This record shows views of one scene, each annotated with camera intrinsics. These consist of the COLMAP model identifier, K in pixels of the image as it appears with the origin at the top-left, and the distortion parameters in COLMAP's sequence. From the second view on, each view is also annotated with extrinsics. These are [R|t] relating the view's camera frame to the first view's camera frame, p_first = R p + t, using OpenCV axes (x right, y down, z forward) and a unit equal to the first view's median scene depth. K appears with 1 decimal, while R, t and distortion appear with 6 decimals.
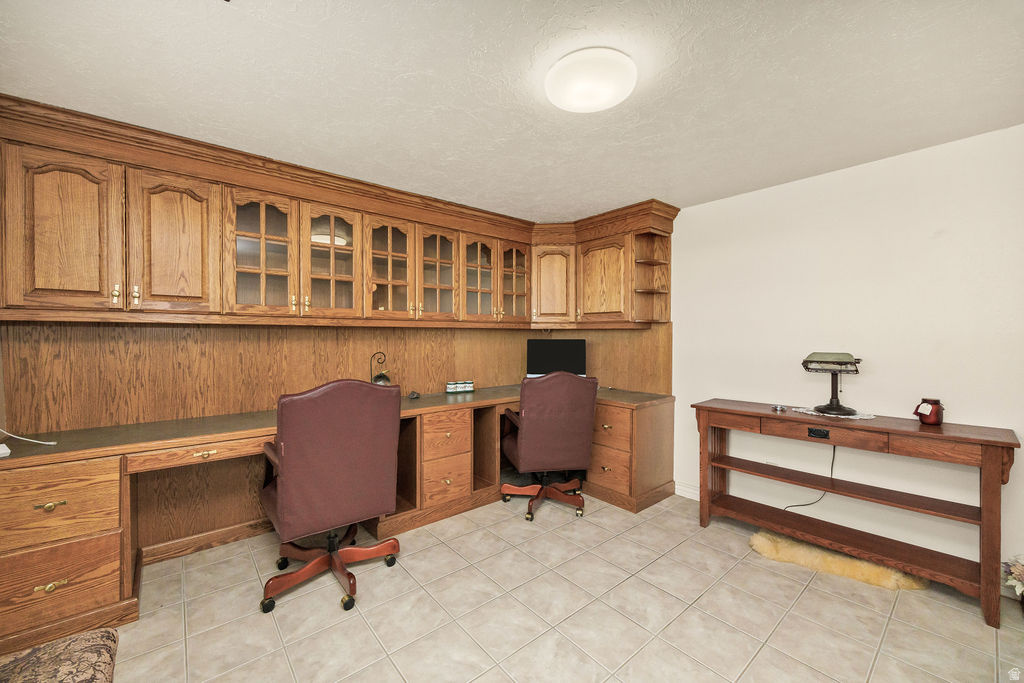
lens RADIAL K [[399.6, 0, 514.5], [0, 399.6, 336.7], [0, 0, 1]] dist [-0.000683, 0.000127]
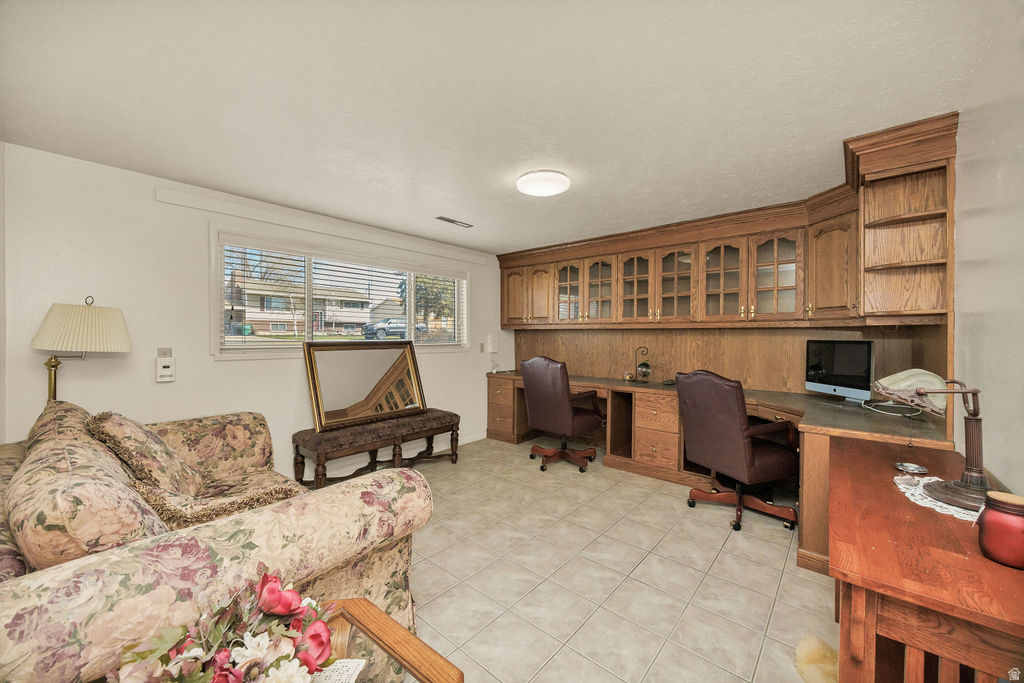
lens RADIAL K [[399.6, 0, 516.4], [0, 399.6, 340.3], [0, 0, 1]] dist [-0.000683, 0.000127]
pose [[0.172728, 0.004234, -0.984960, 0.992956], [-0.013720, 0.999904, 0.001892, 0.020009], [0.984874, 0.013187, 0.172770, 0.342890]]
